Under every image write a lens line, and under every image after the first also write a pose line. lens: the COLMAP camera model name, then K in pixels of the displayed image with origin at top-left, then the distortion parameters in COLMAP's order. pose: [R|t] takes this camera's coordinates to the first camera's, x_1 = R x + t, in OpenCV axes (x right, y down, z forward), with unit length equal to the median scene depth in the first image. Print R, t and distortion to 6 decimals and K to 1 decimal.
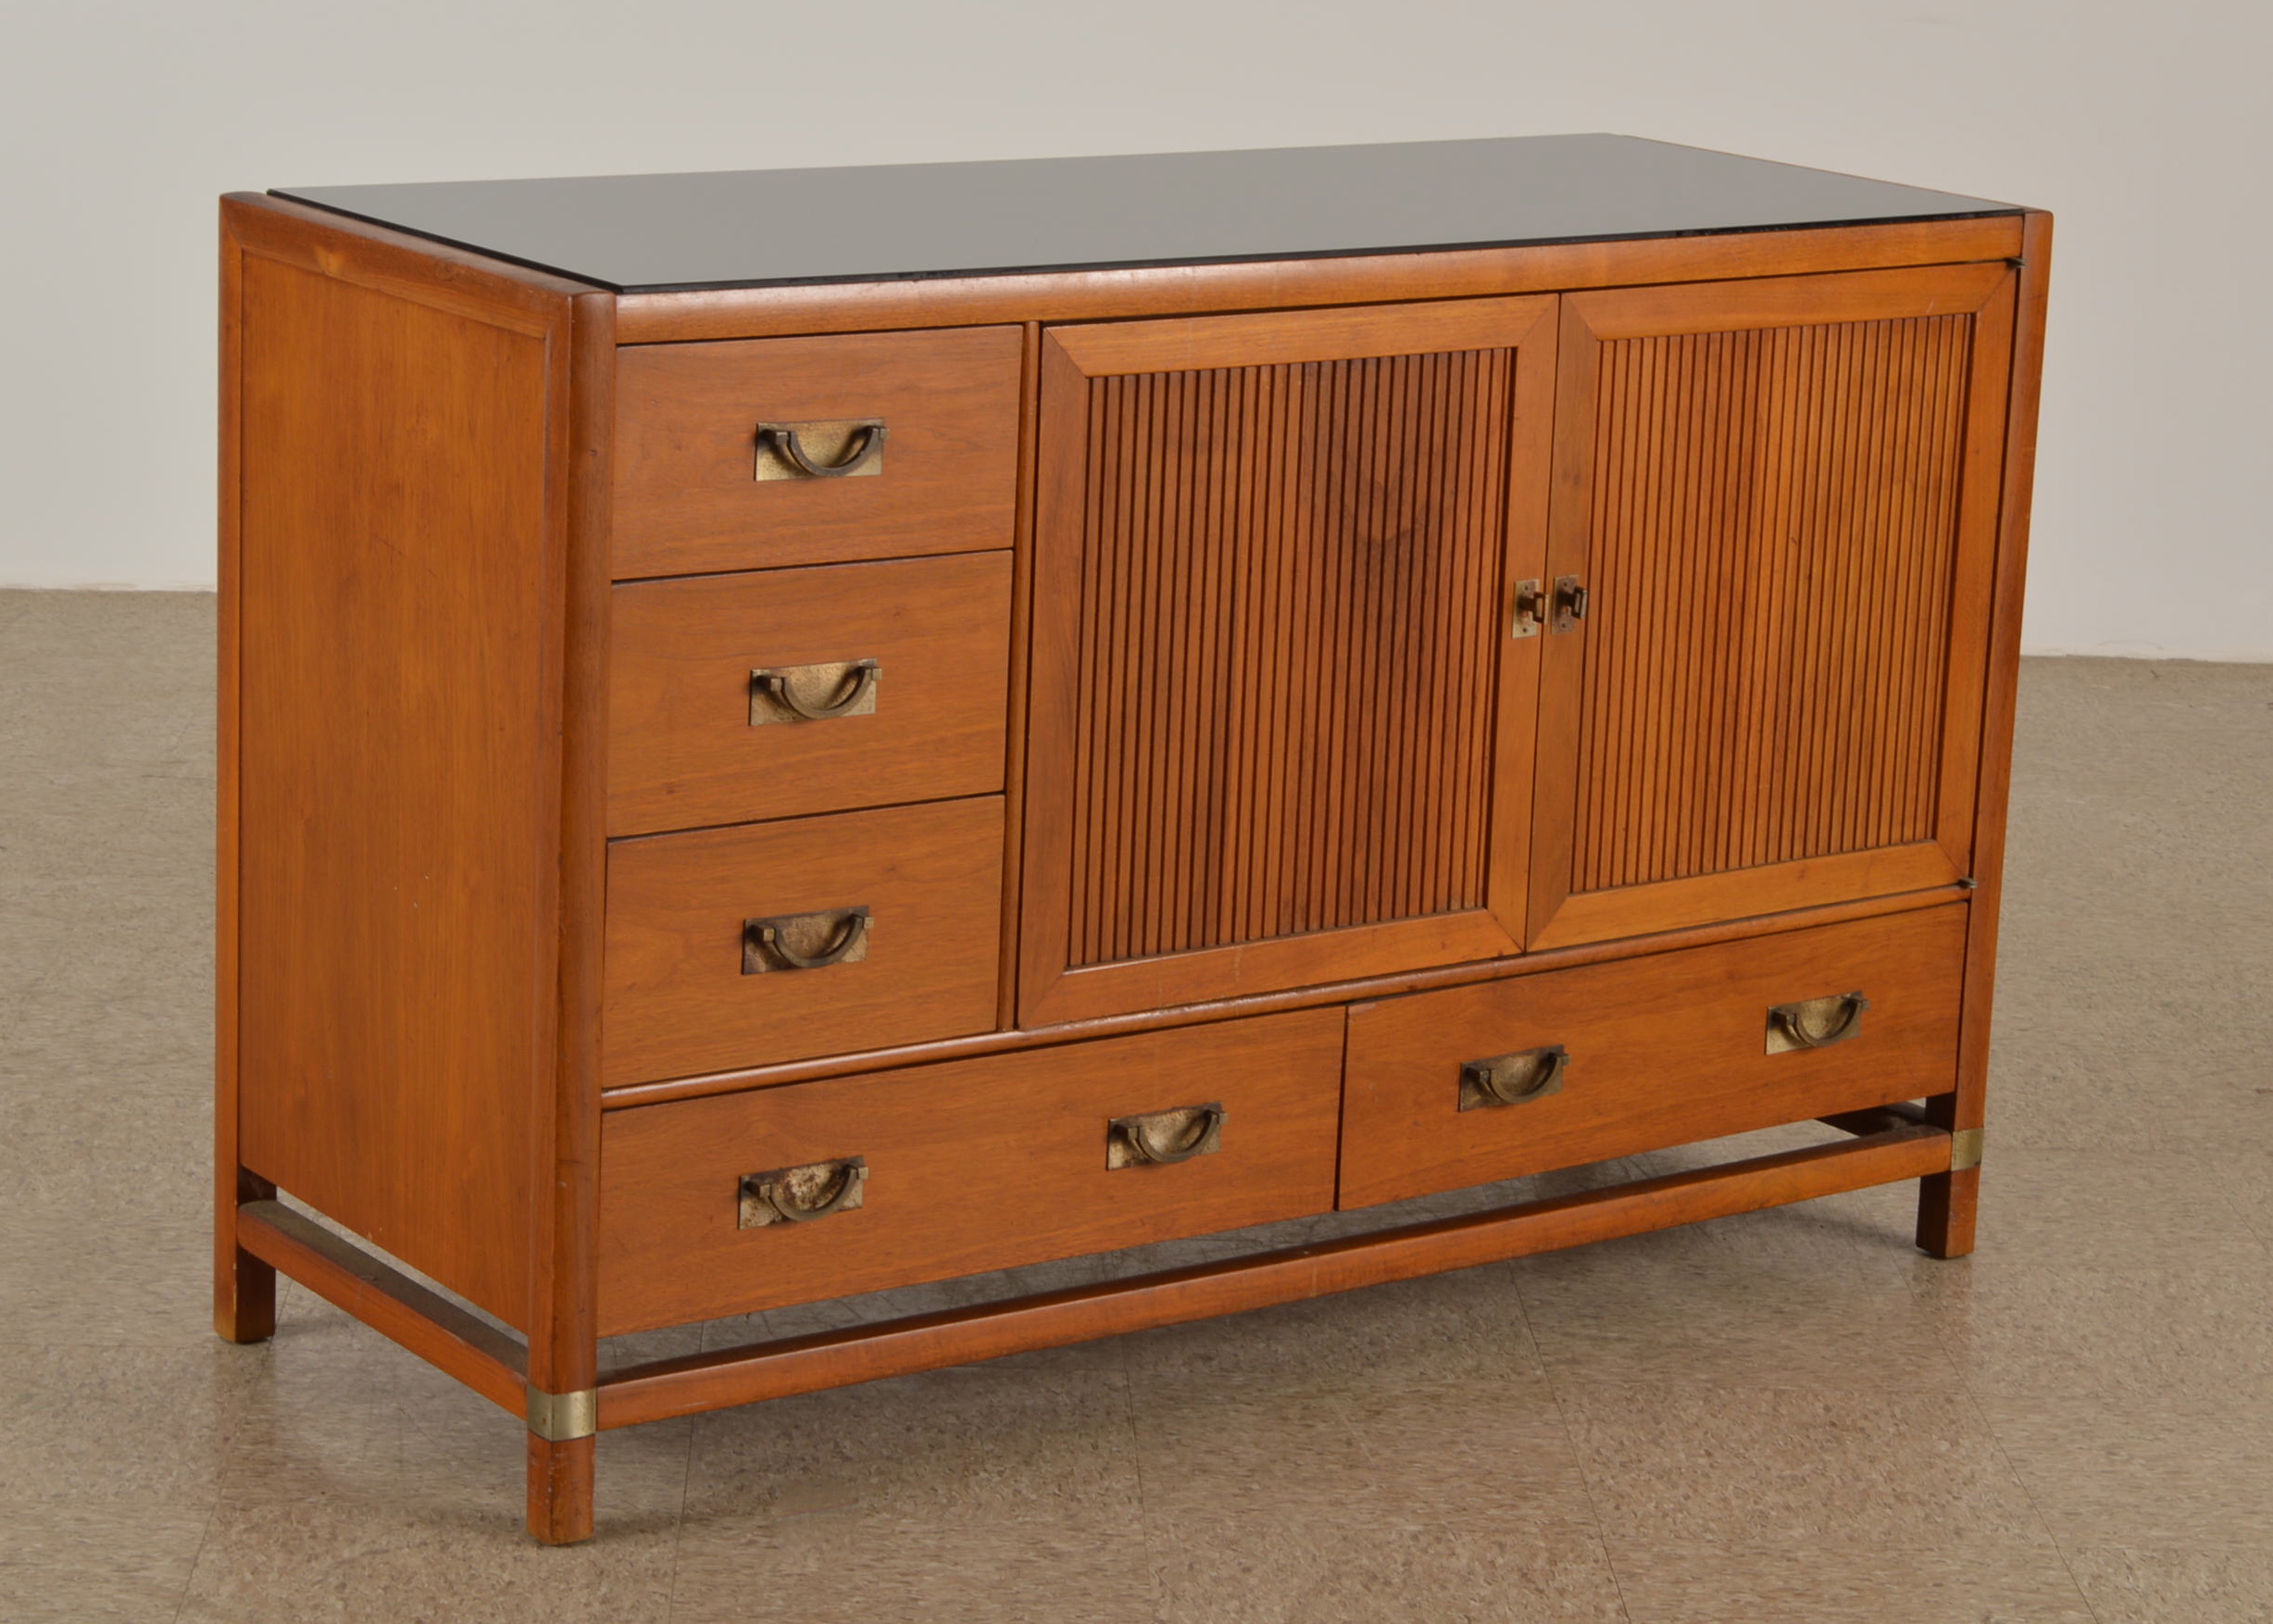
lens RADIAL K [[5439.2, 0, 1156.8], [0, 5439.2, 810.7], [0, 0, 1]] dist [-0.033134, 0.000000]
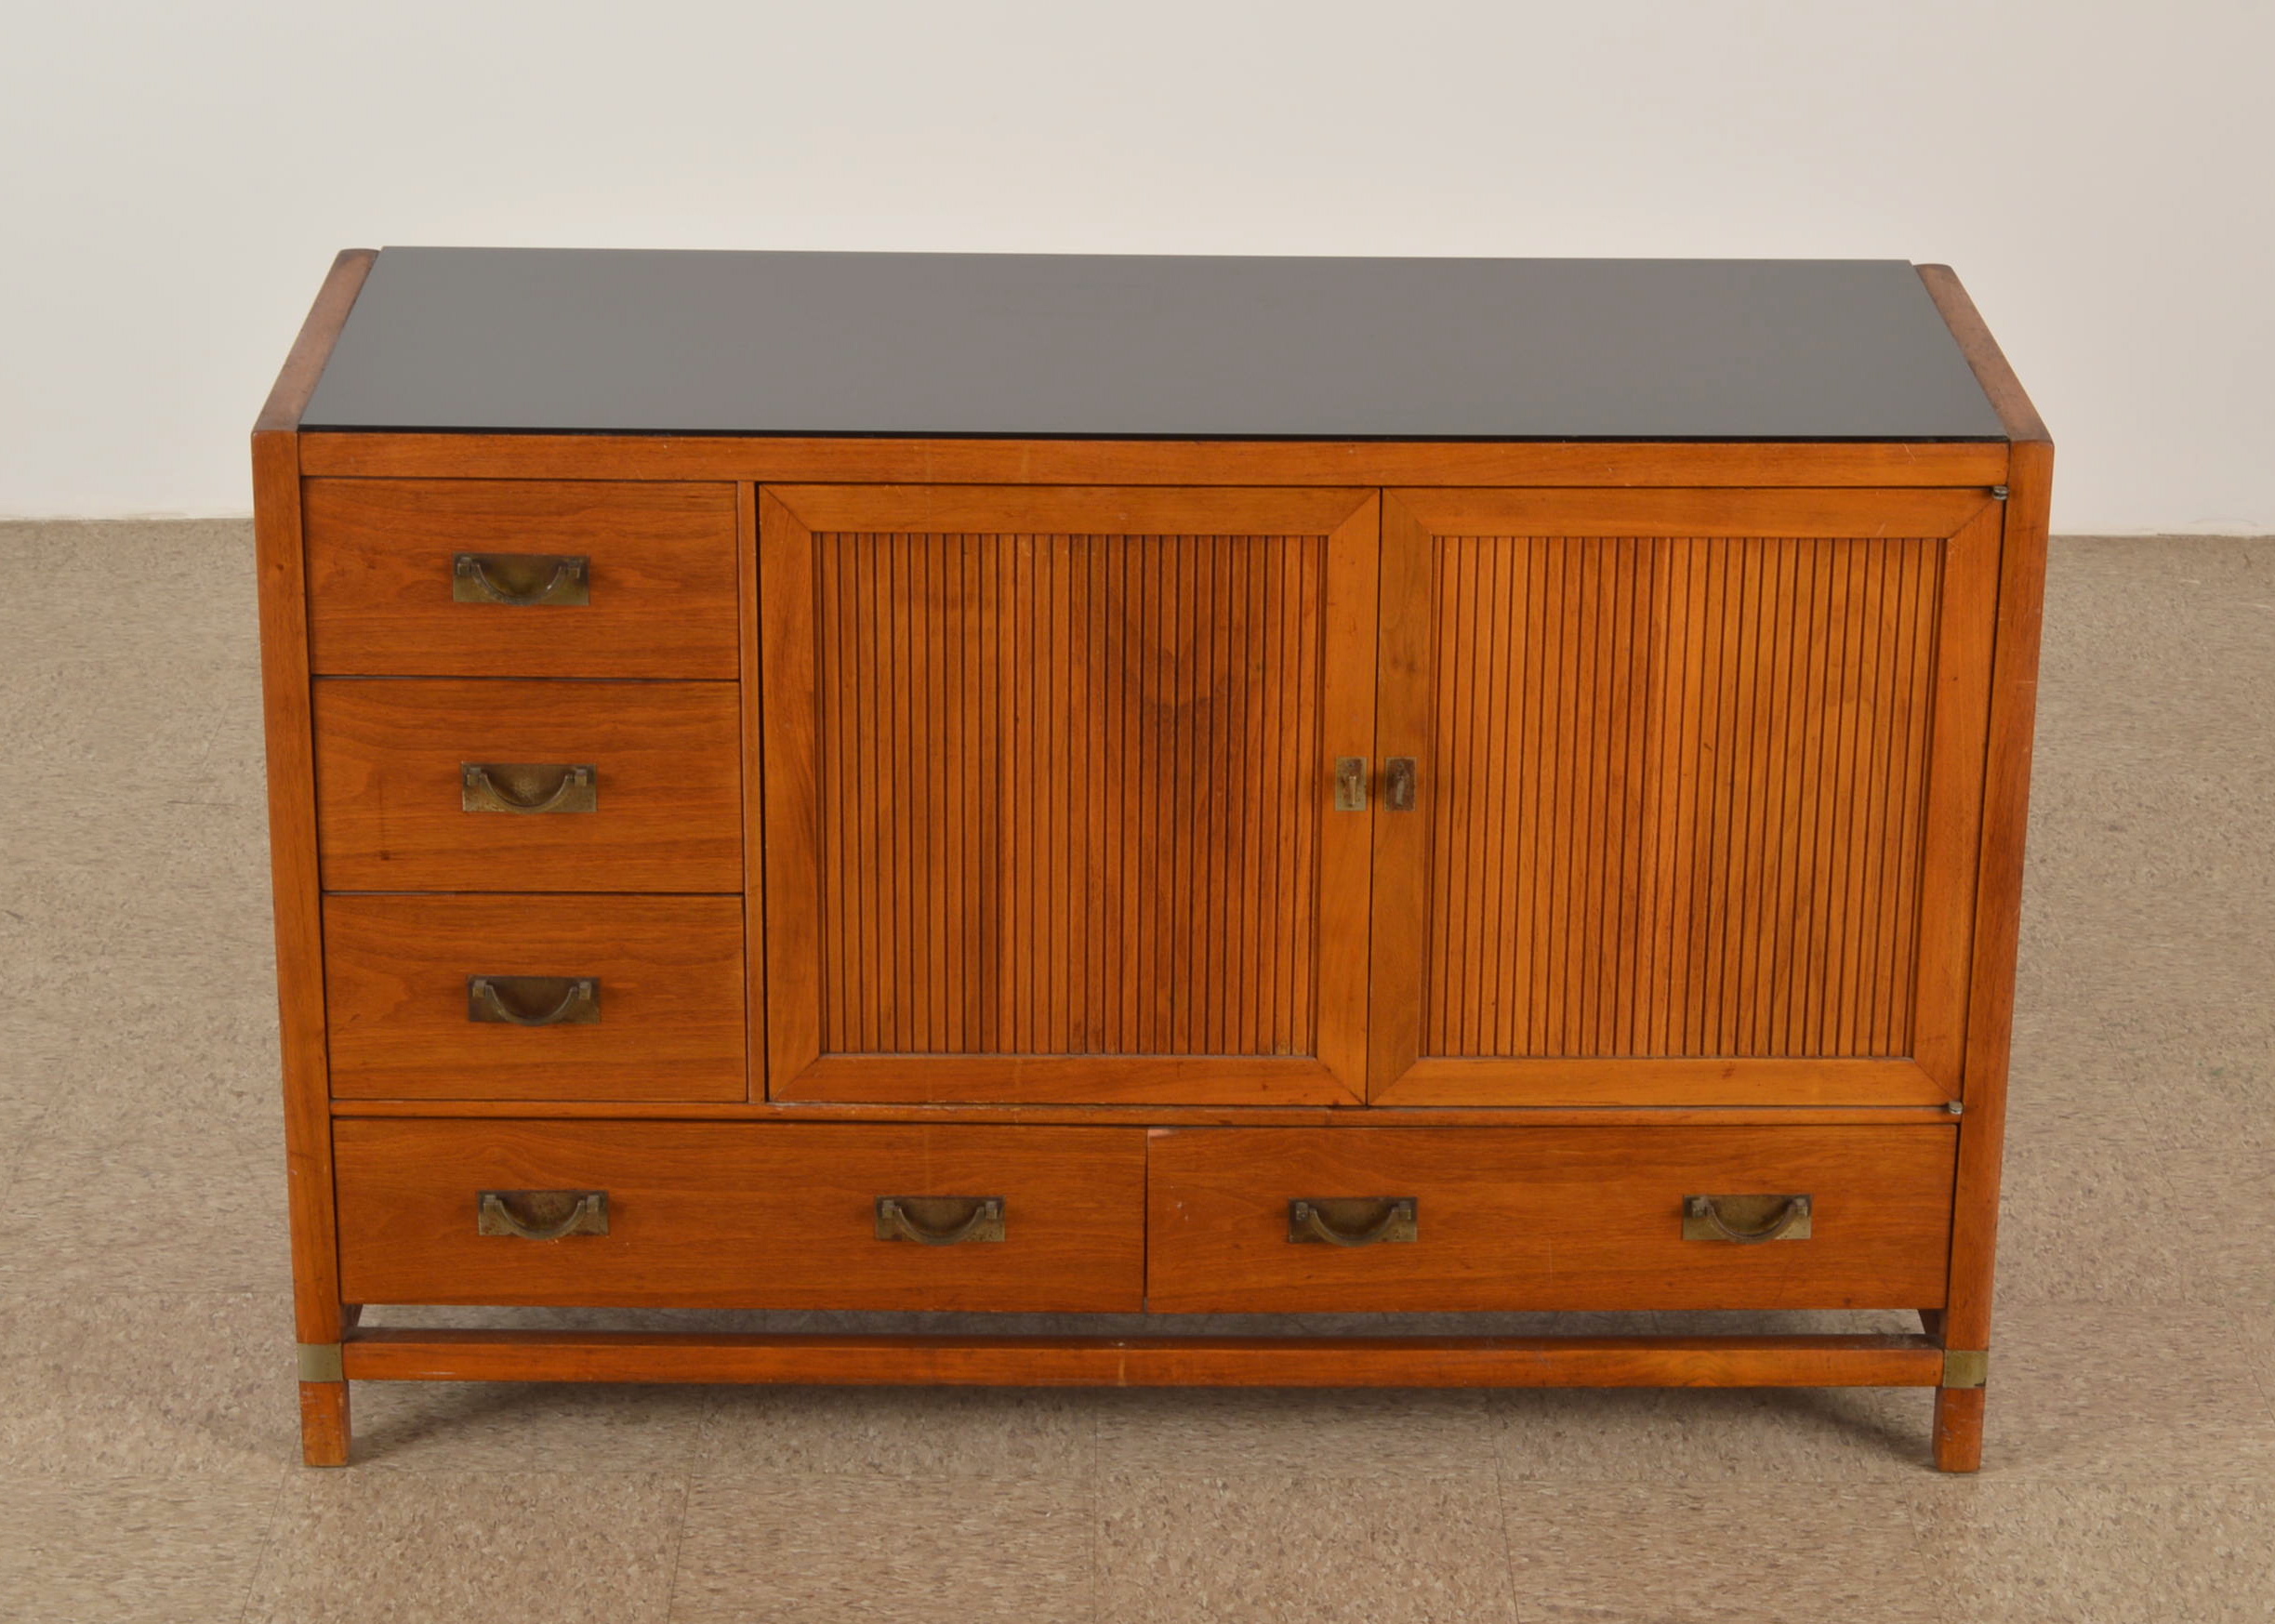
lens RADIAL K [[5116.5, 0, 1196.3], [0, 5116.5, 777.0], [0, 0, 1]] dist [0.013006, 0.000000]
pose [[0.823871, 0.167947, -0.541323, 0.601947], [-0.111583, 0.984459, 0.135606, -0.176786], [0.555685, -0.051319, 0.829808, 0.196151]]
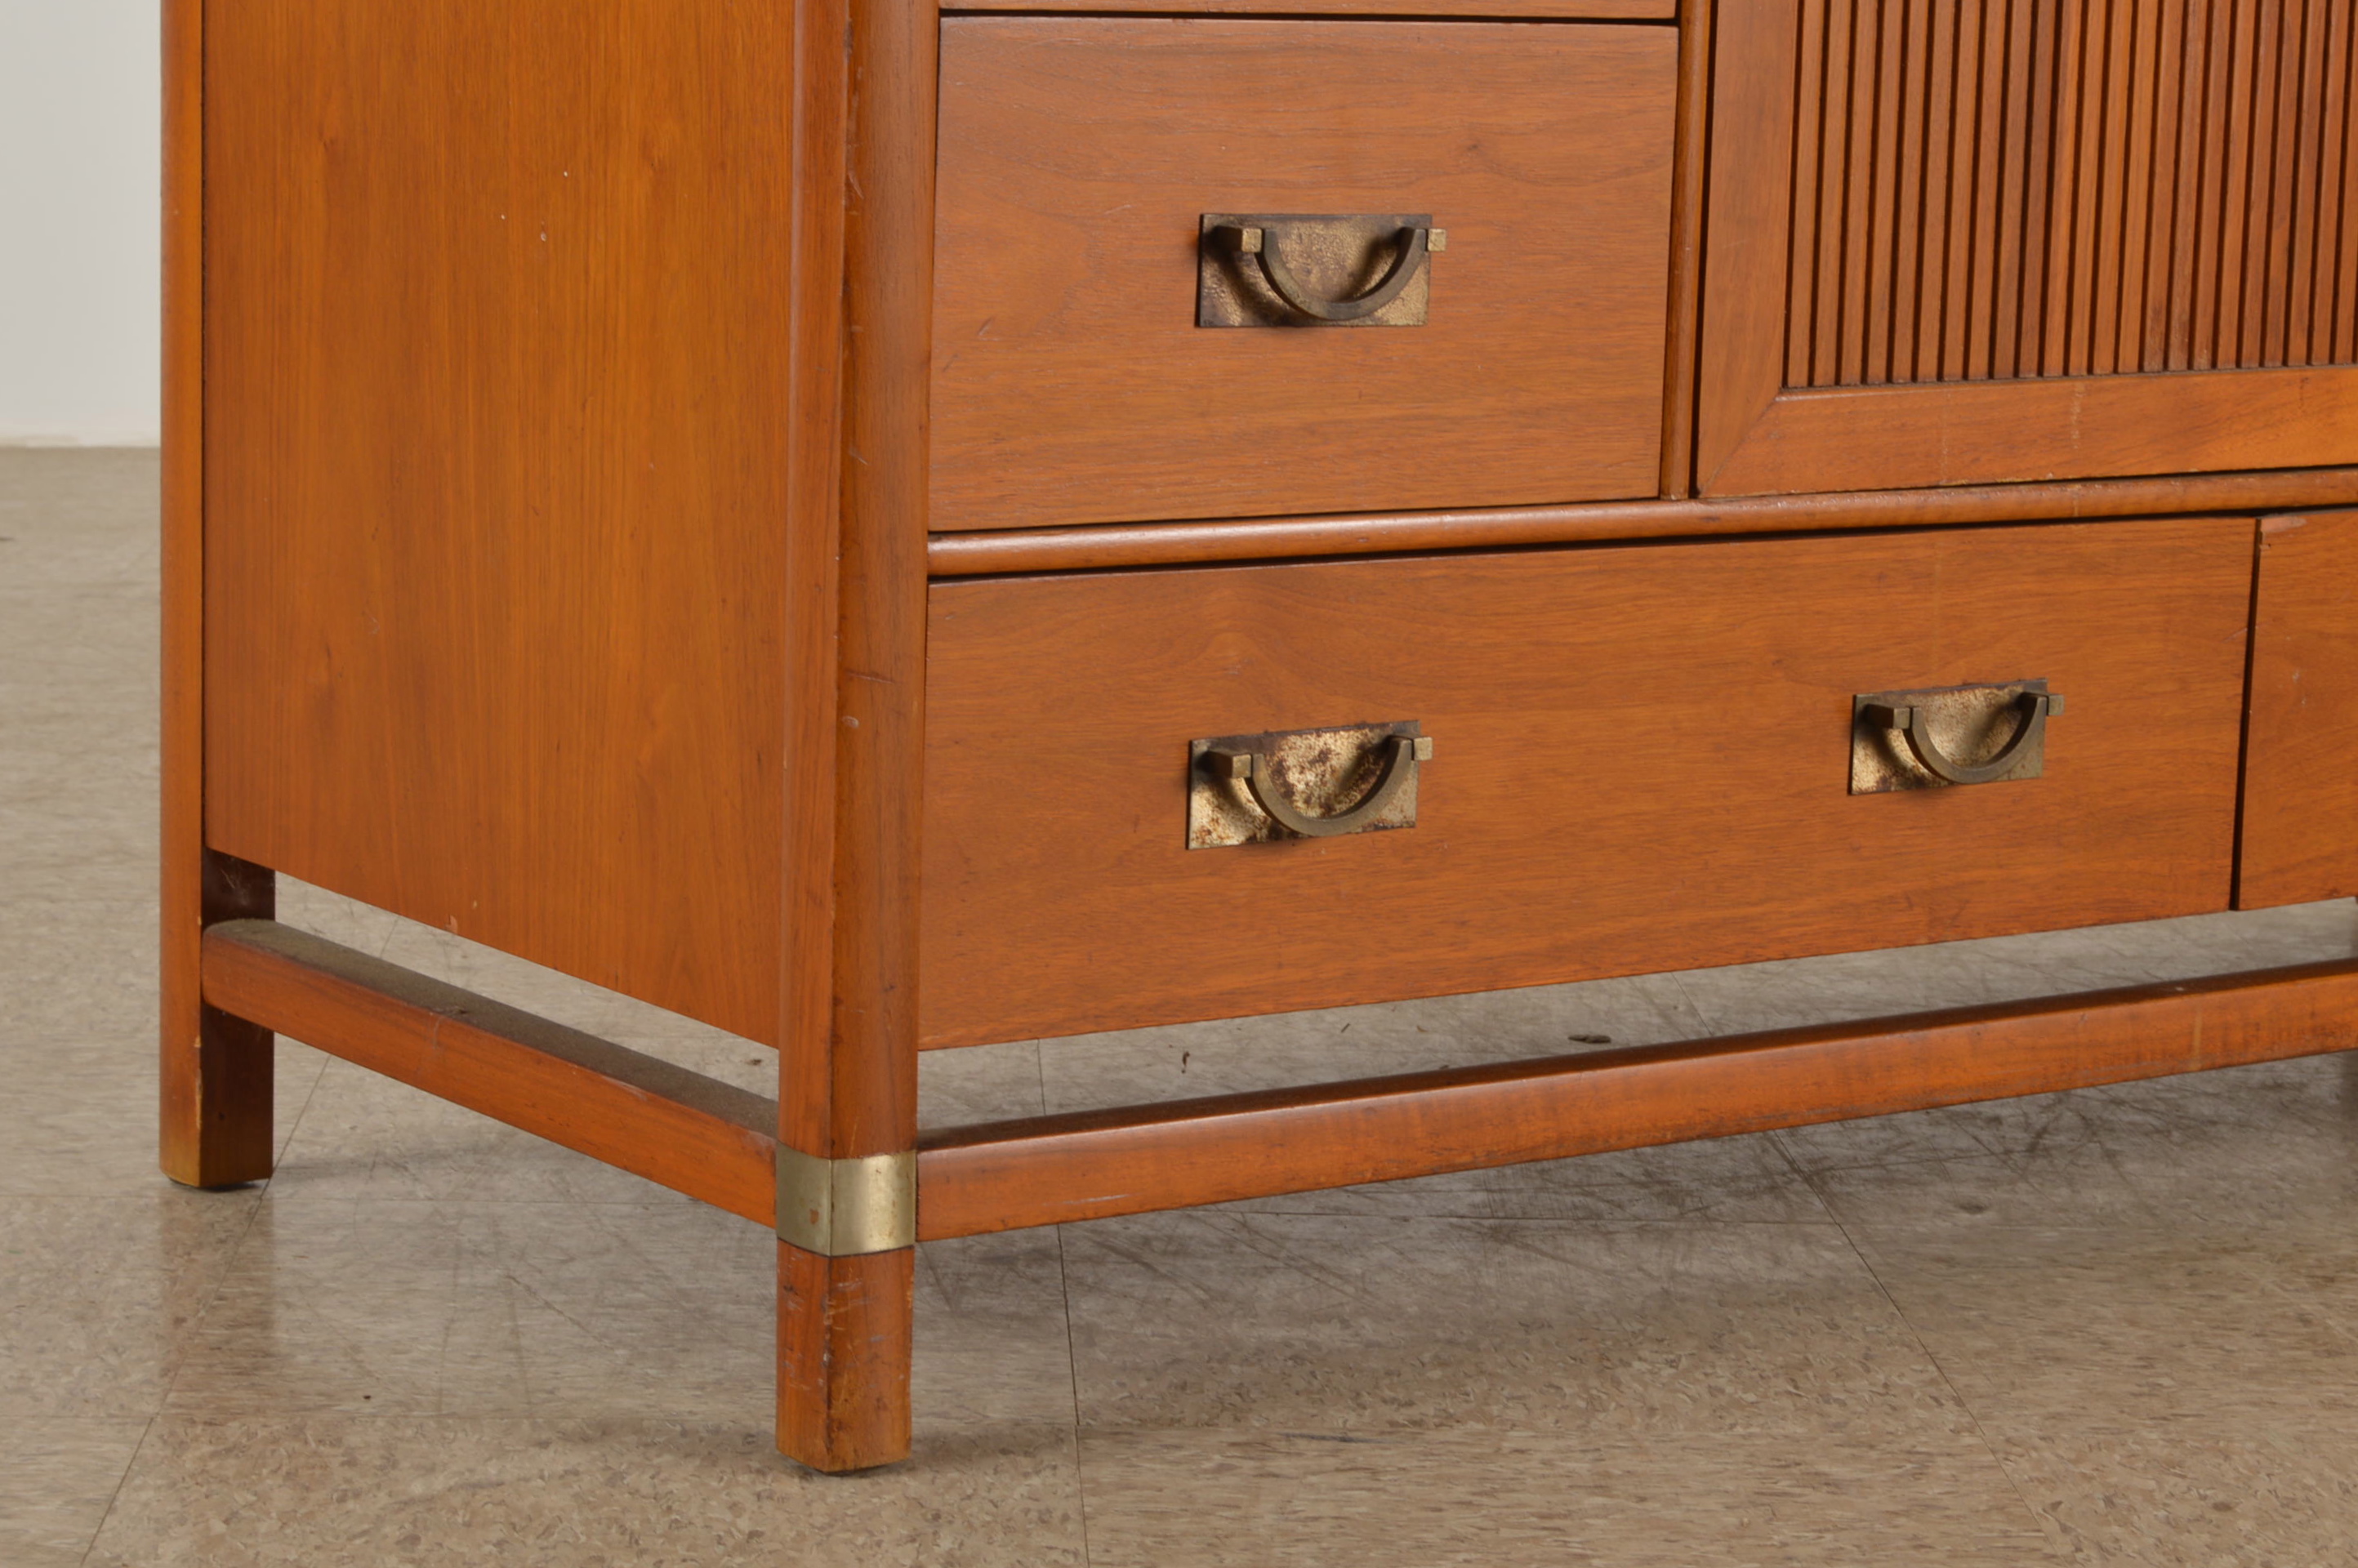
lens RADIAL K [[5633.7, 0, 1148.0], [0, 5633.7, 830.7], [0, 0, 1]] dist [0.009205, 0.000000]
pose [[0.999864, -0.015000, -0.006921, -0.075842], [0.014489, 0.997530, -0.068729, 0.109705], [0.007935, 0.068619, 0.997611, 0.469839]]
